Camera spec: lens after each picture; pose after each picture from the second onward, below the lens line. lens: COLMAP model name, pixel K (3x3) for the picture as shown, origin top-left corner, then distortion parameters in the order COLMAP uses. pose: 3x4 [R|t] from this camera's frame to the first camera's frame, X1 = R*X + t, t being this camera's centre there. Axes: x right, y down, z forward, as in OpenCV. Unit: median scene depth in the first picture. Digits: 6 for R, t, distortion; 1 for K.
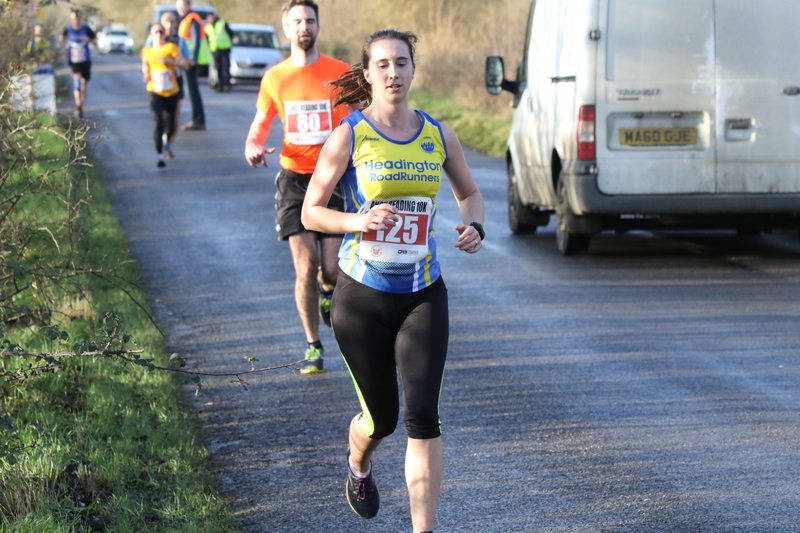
lens RADIAL K [[4420.5, 0, 401.4], [0, 4420.5, 266.0], [0, 0, 1]] dist [-0.026587, 0.000000]
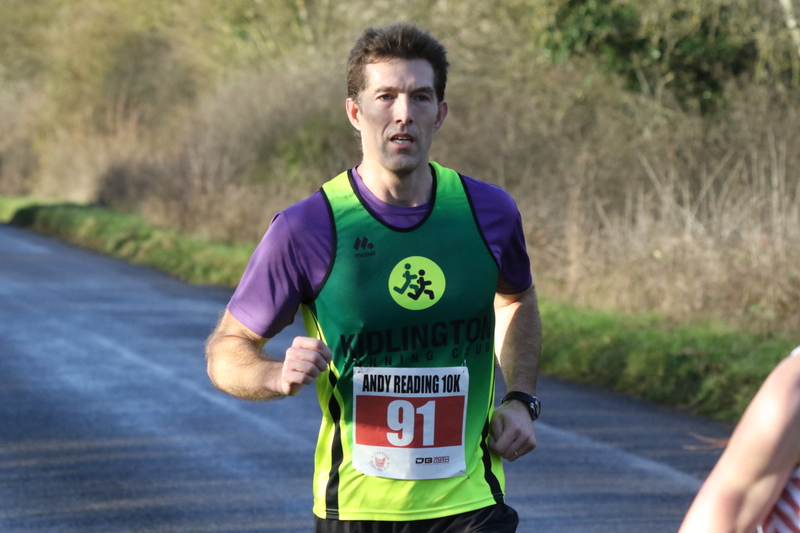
lens RADIAL K [[5142.2, 0, 398.6], [0, 5142.2, 258.6], [0, 0, 1]] dist [0.514726, 0.000000]
pose [[0.997898, 0.001226, 0.064793, -0.008270], [0.000711, 0.999554, -0.029865, -0.002754], [-0.064801, 0.029848, 0.997452, 0.104749]]
